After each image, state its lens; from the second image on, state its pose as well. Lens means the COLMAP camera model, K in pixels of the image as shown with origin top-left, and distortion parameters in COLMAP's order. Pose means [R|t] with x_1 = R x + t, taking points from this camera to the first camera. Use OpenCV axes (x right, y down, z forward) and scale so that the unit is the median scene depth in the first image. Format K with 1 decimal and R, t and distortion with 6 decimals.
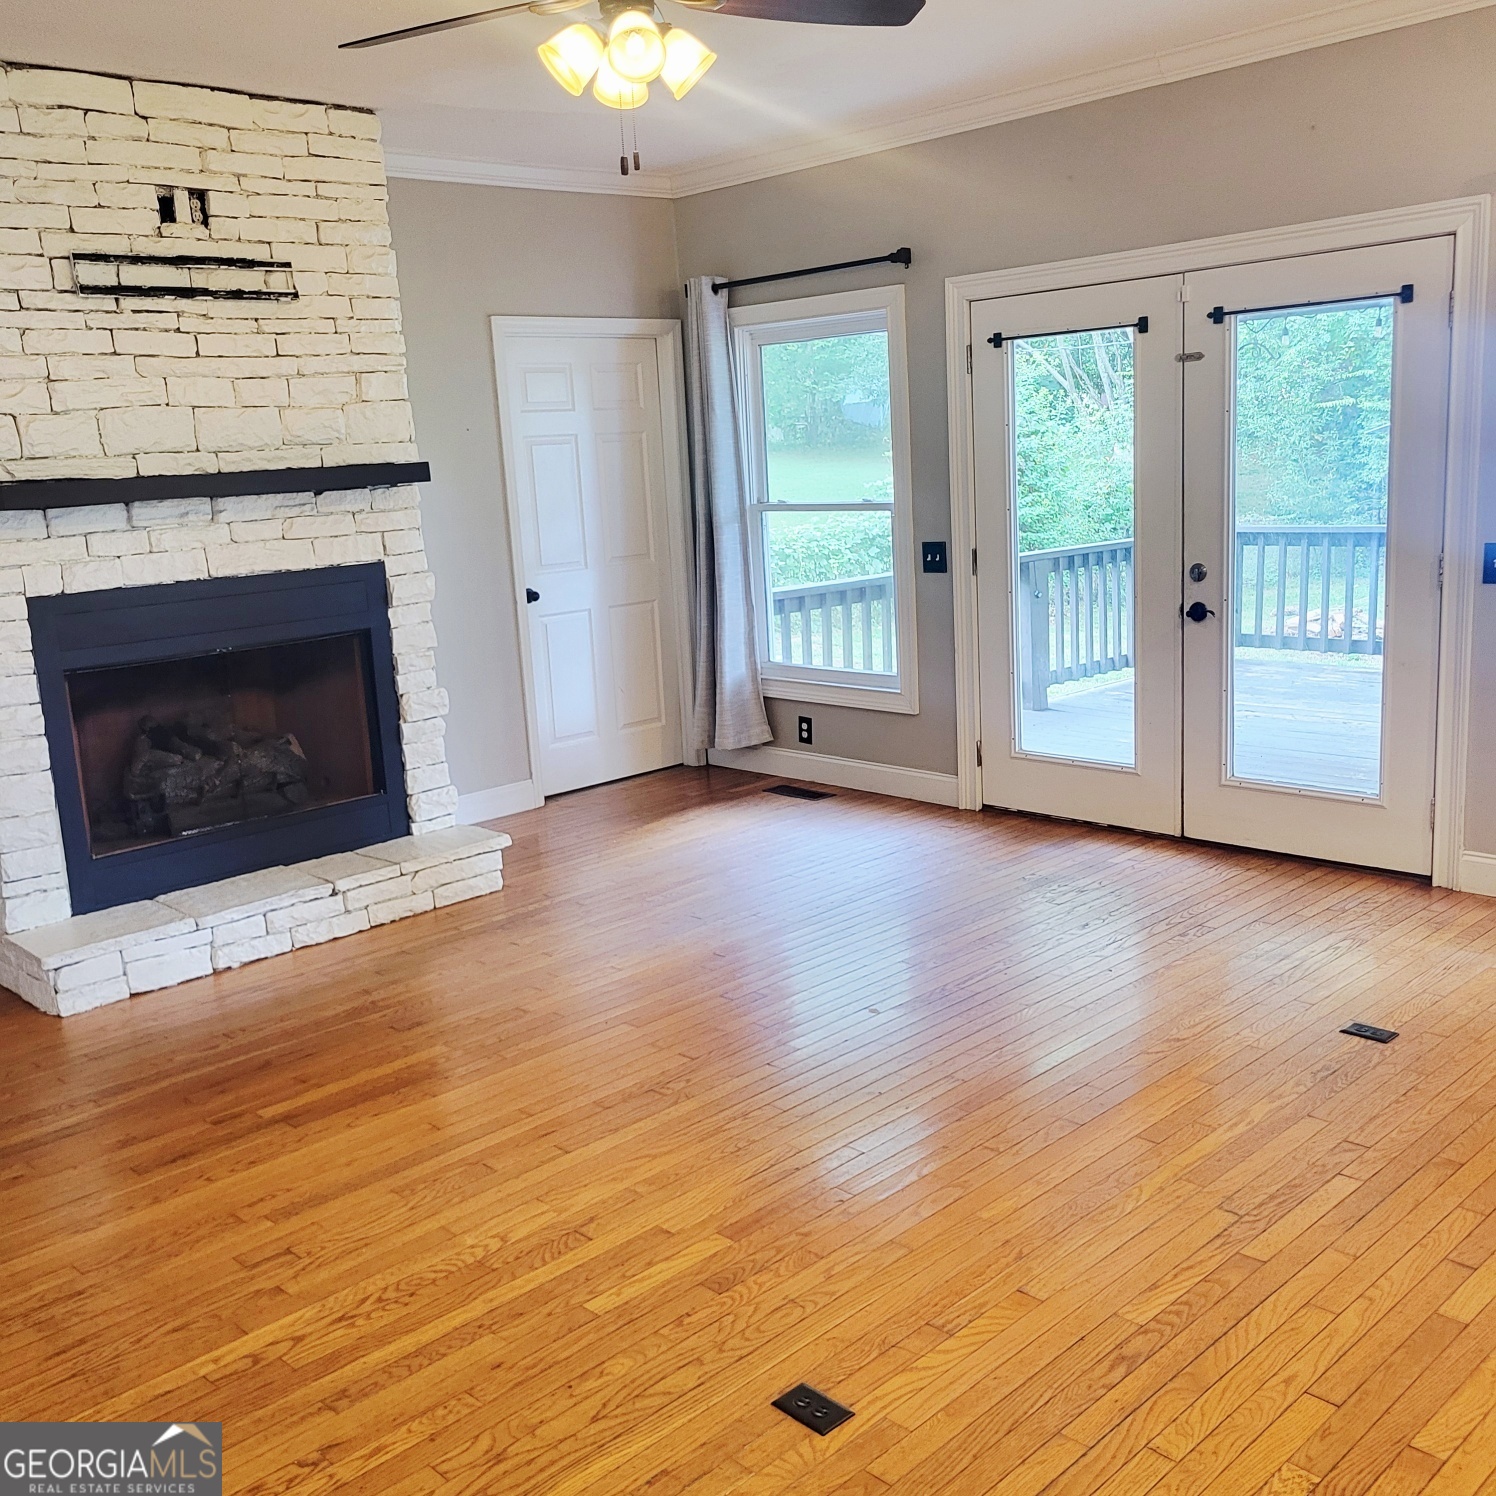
lens RADIAL K [[1518.2, 0, 747.5], [0, 1518.2, 761.0], [0, 0, 1]] dist [0.029928, 0.000000]
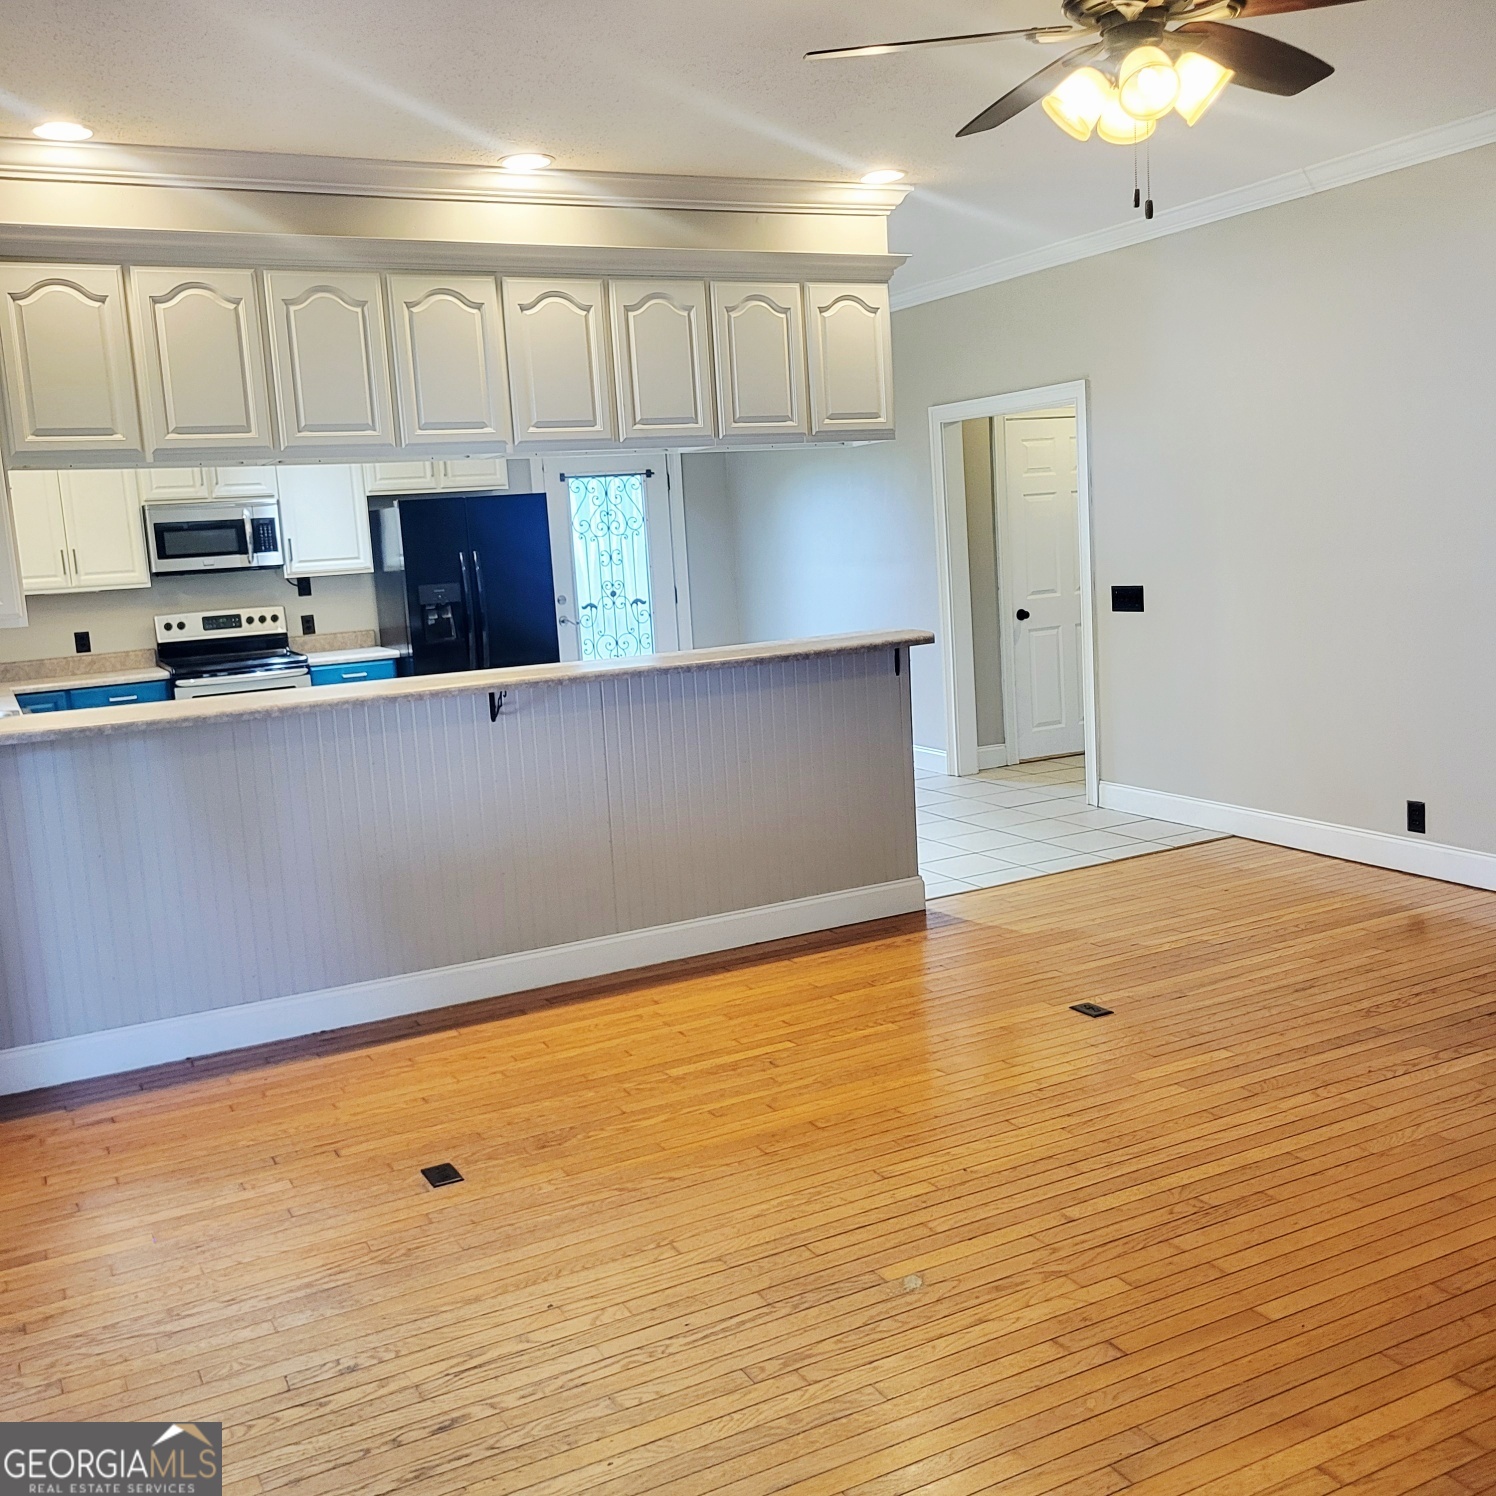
lens RADIAL K [[1518.2, 0, 740.2], [0, 1518.2, 748.2], [0, 0, 1]] dist [0.029928, 0.000000]
pose [[-0.952034, 0.067273, 0.298506, -0.057948], [0.167367, 0.931156, 0.323939, -0.254500], [-0.256163, 0.358361, -0.897751, 1.227077]]
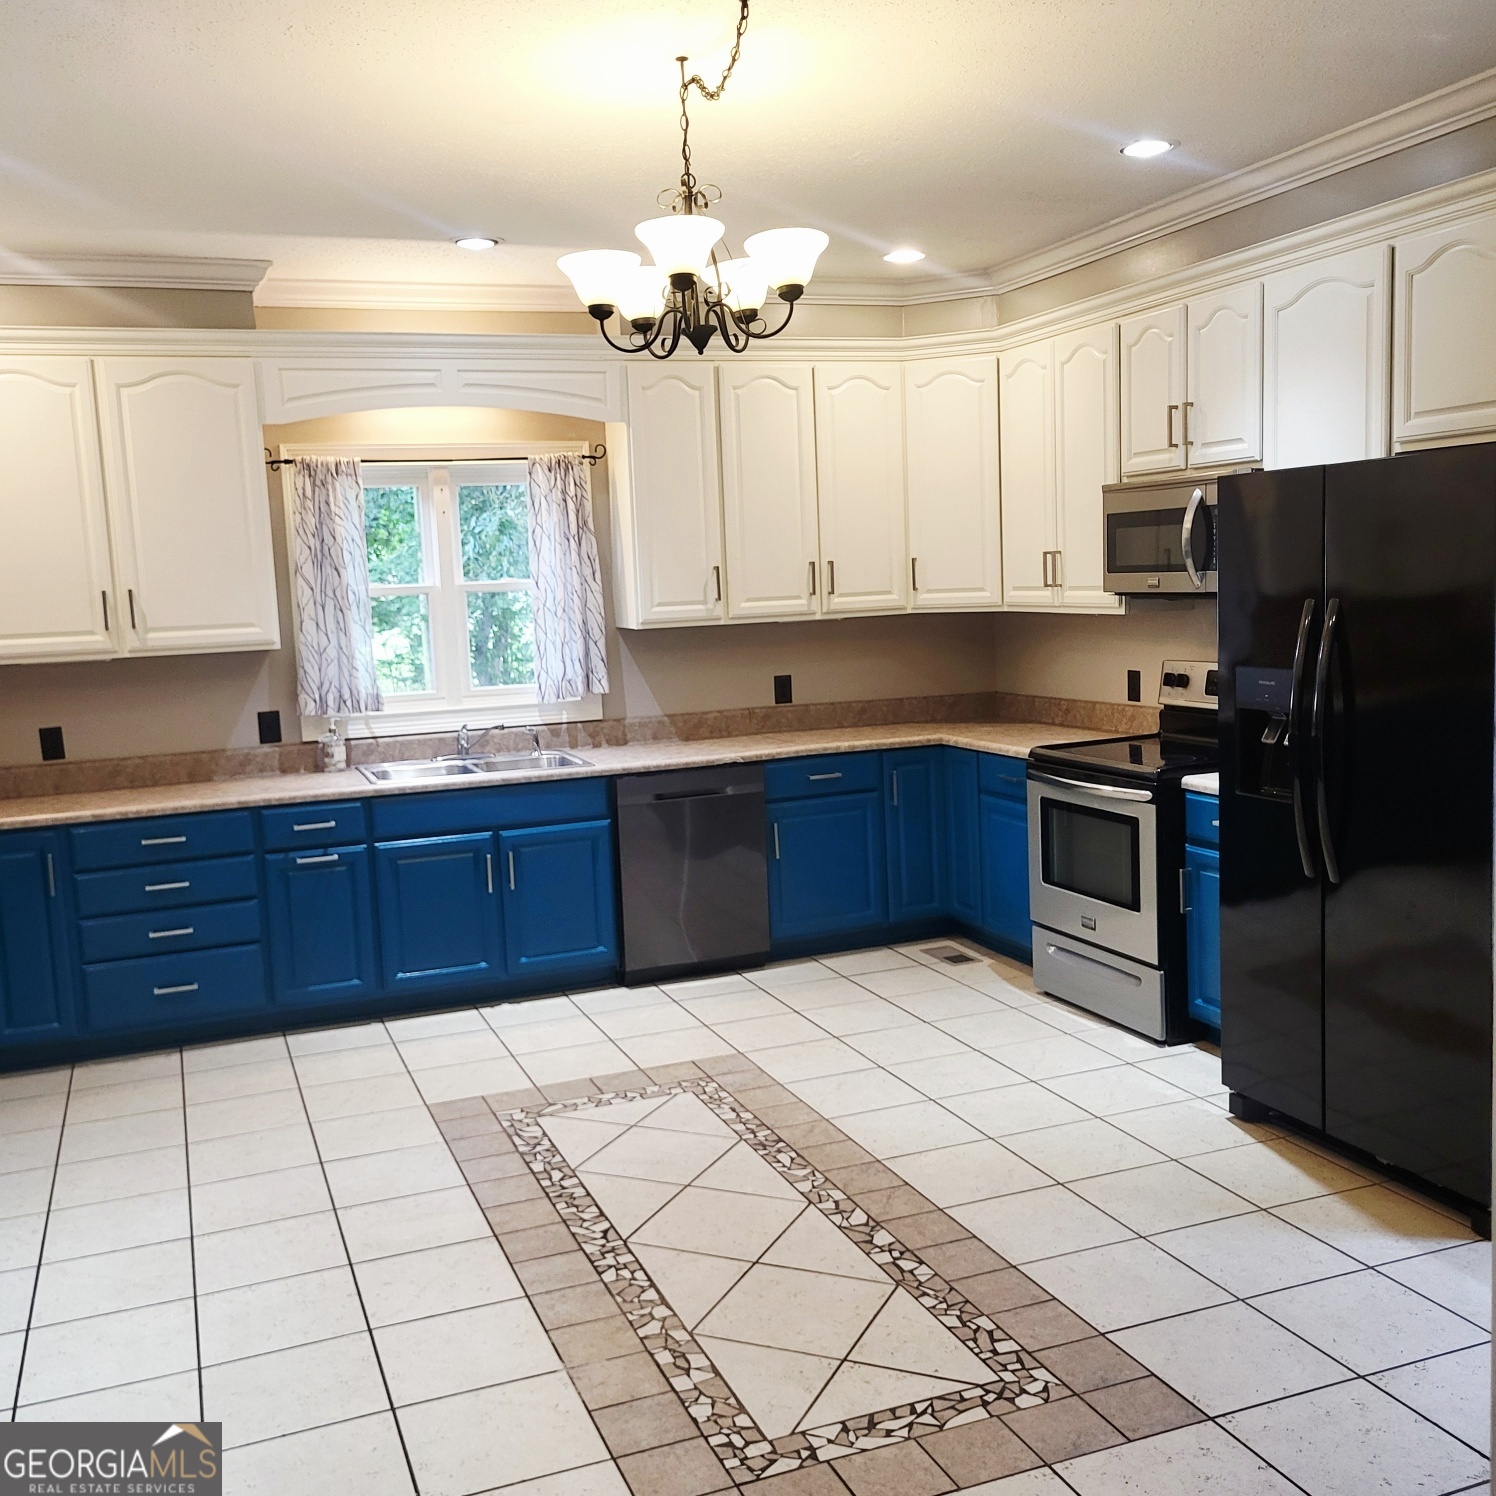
lens RADIAL K [[1518.2, 0, 743.2], [0, 1518.2, 762.0], [0, 0, 1]] dist [0.029928, 0.000000]
pose [[0.387567, -0.081158, 0.918262, -0.023201], [0.210892, 0.977506, -0.002616, 0.056421], [-0.897394, 0.194668, 0.395964, -0.309708]]
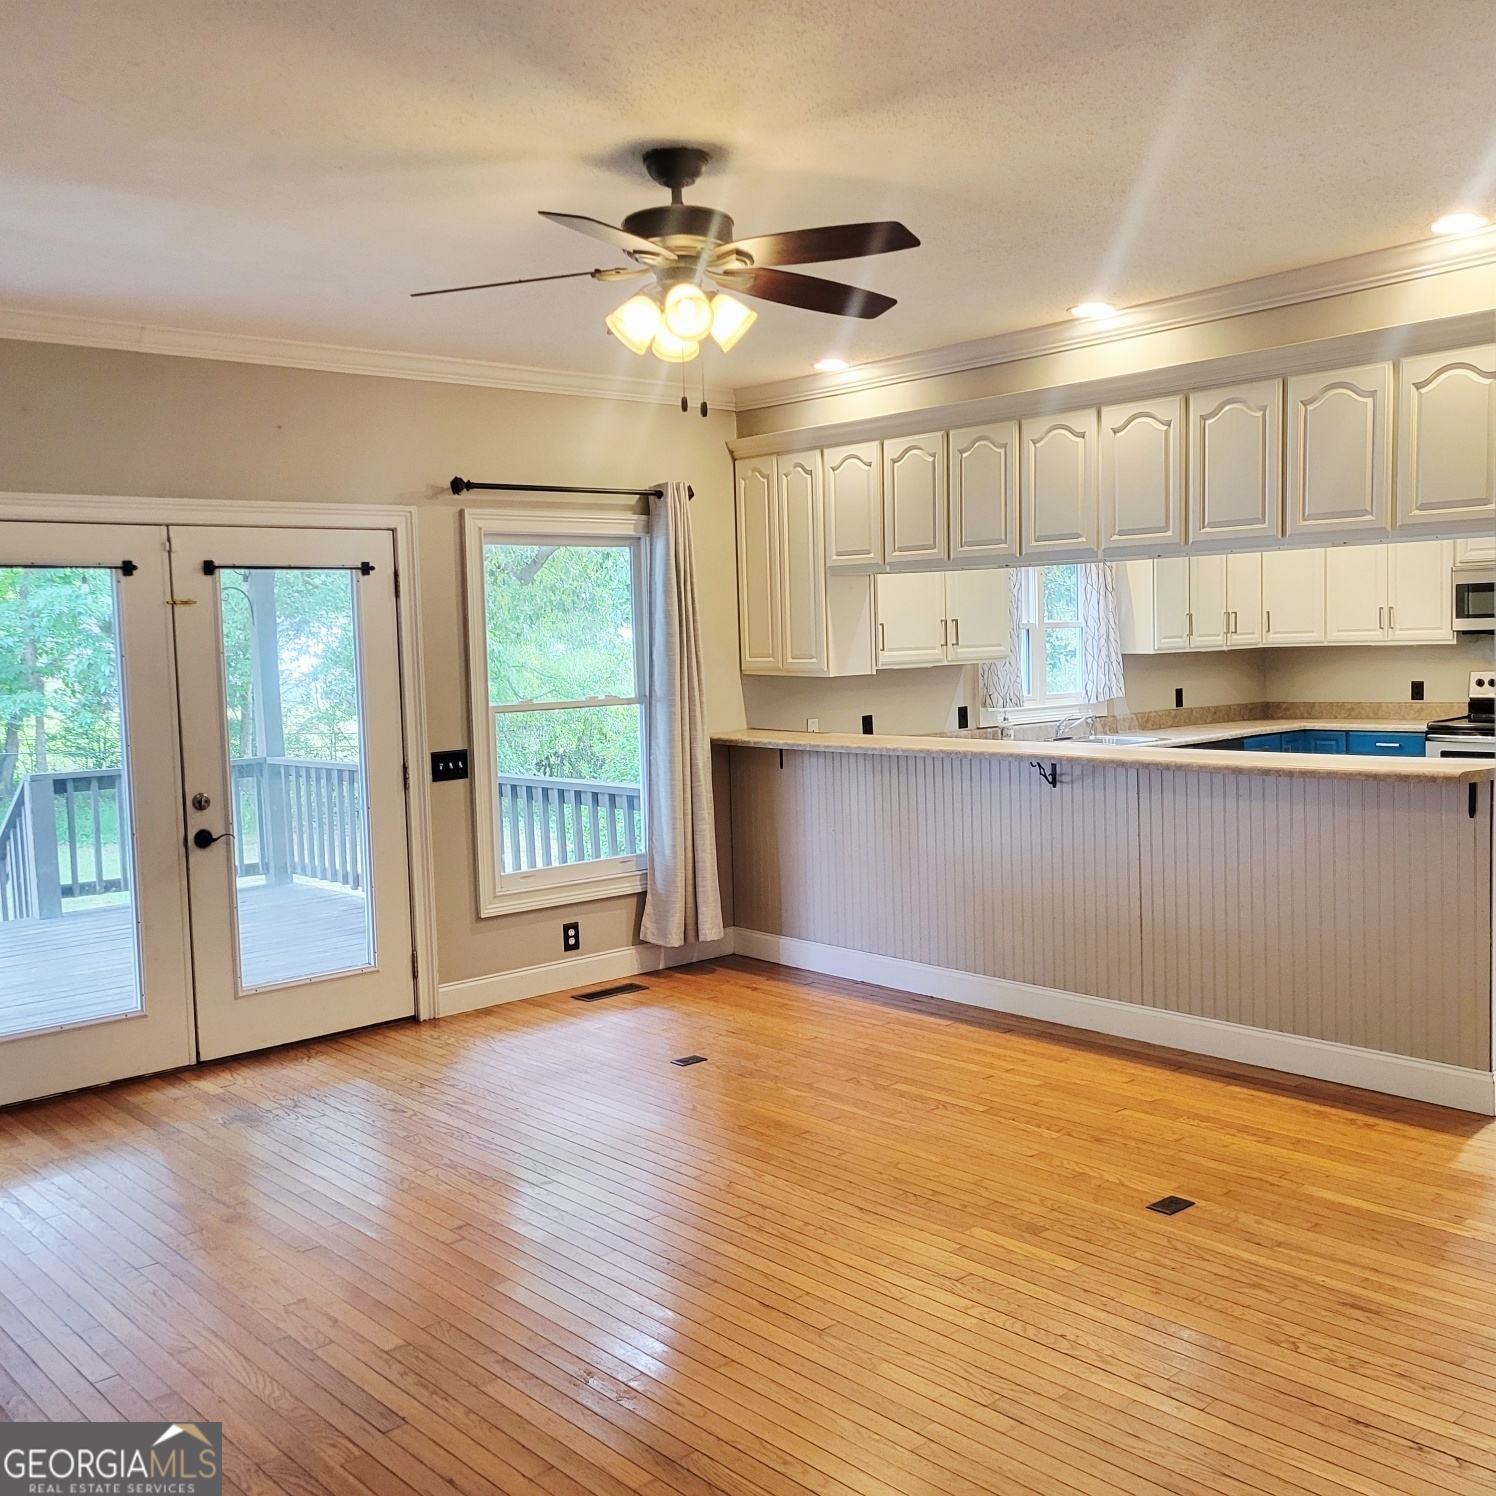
lens RADIAL K [[1518.2, 0, 754.0], [0, 1518.2, 734.7], [0, 0, 1]] dist [0.029928, 0.000000]
pose [[0.040502, -0.014746, 0.999071, -0.741018], [0.234240, 0.972167, 0.004853, -0.084361], [-0.971335, 0.233826, 0.042829, 0.572037]]
